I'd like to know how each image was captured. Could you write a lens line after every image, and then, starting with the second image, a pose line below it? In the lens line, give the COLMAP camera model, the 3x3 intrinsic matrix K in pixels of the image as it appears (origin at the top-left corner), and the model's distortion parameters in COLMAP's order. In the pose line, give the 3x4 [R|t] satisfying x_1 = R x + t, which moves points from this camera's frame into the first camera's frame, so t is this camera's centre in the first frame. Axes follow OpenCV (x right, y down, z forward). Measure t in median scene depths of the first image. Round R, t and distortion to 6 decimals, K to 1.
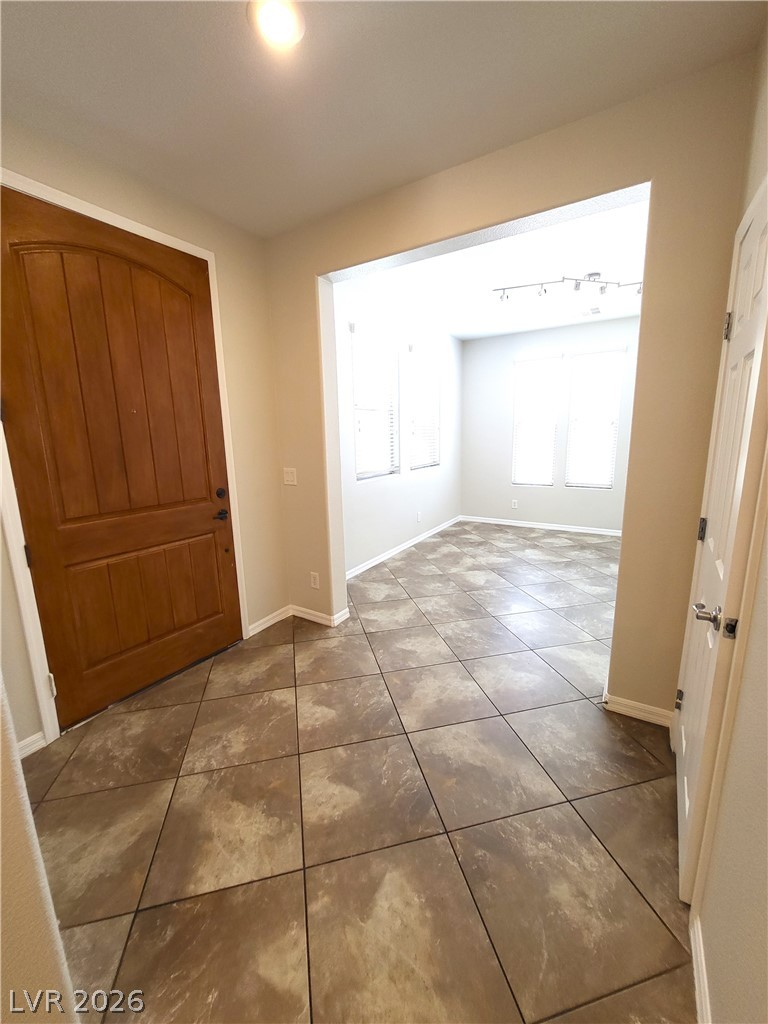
lens RADIAL K [[402.4, 0, 378.5], [0, 402.4, 518.6], [0, 0, 1]] dist [-0.001689, -0.001196]
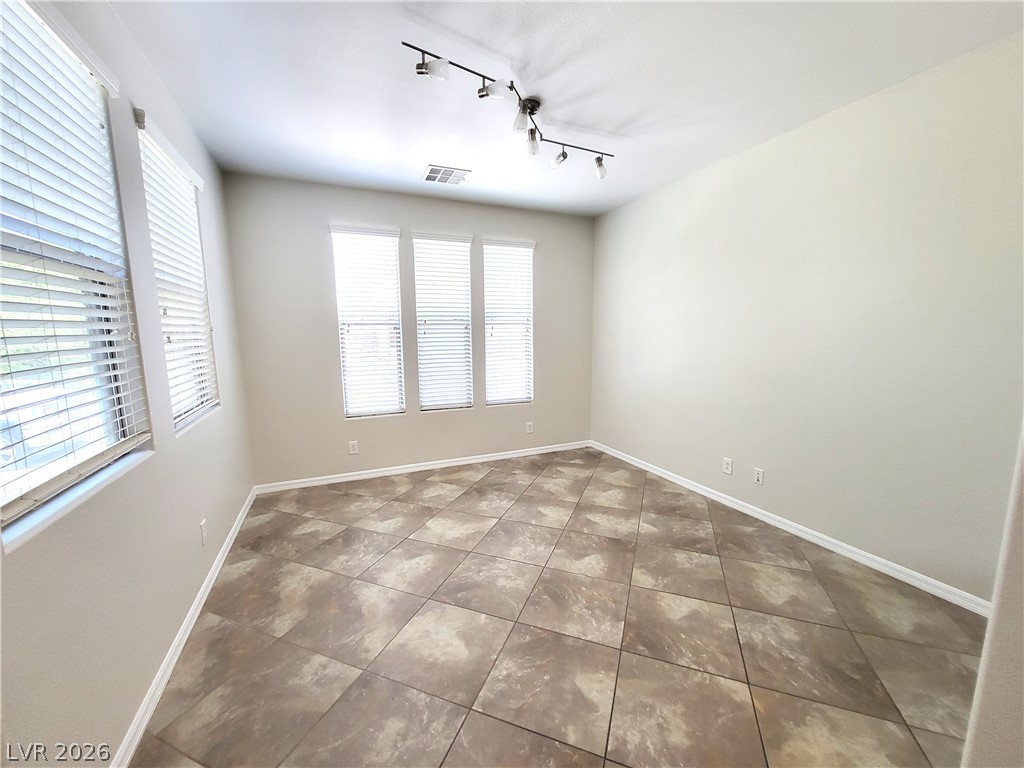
lens RADIAL K [[402.4, 0, 505.8], [0, 402.4, 387.1], [0, 0, 1]] dist [-0.001689, -0.001196]
pose [[0.562945, -0.094629, 0.821059, -0.061640], [0.169620, 0.985506, -0.002715, -0.111500], [-0.808902, 0.140796, 0.570837, 0.516569]]
